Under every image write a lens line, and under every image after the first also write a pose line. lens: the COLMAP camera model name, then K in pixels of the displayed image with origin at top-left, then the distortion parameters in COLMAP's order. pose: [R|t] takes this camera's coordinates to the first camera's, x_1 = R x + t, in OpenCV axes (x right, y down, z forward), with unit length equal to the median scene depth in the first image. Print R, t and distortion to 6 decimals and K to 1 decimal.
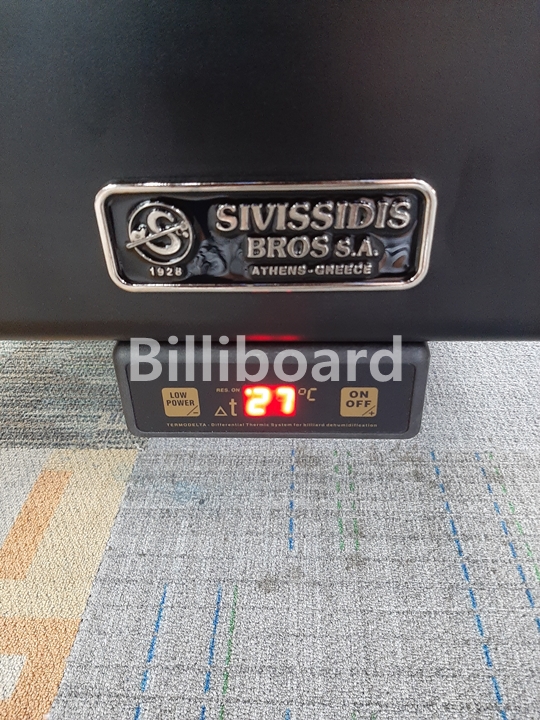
lens RADIAL K [[559.1, 0, 274.2], [0, 559.1, 359.3], [0, 0, 1]] dist [0.023648, -0.056202]
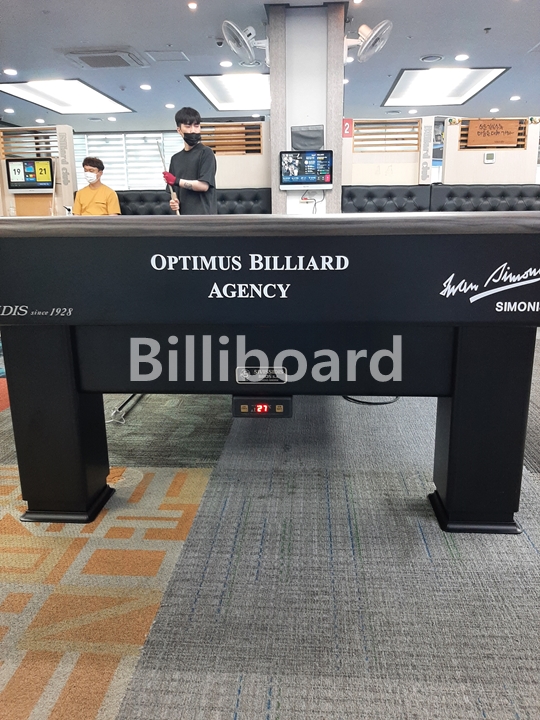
lens RADIAL K [[559.1, 0, 274.3], [0, 559.1, 361.4], [0, 0, 1]] dist [0.023648, -0.056202]
pose [[0.999635, 0.019650, -0.018525, 0.093700], [-0.024647, 0.944178, -0.328511, 0.662879], [0.011036, 0.328848, 0.944318, -1.954579]]
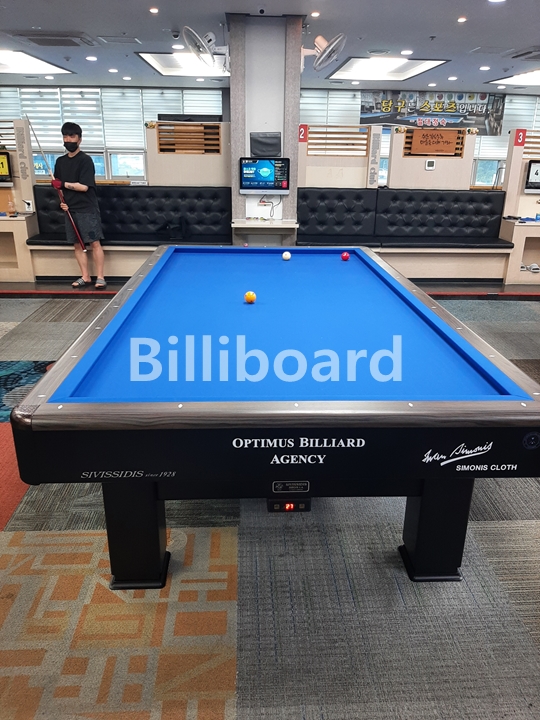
lens RADIAL K [[559.1, 0, 274.4], [0, 559.1, 360.6], [0, 0, 1]] dist [0.023648, -0.056202]
pose [[0.994537, 0.006870, 0.104162, -0.474516], [0.016436, 0.975080, -0.221242, -0.080163], [-0.103086, 0.221745, 0.969640, -3.135446]]
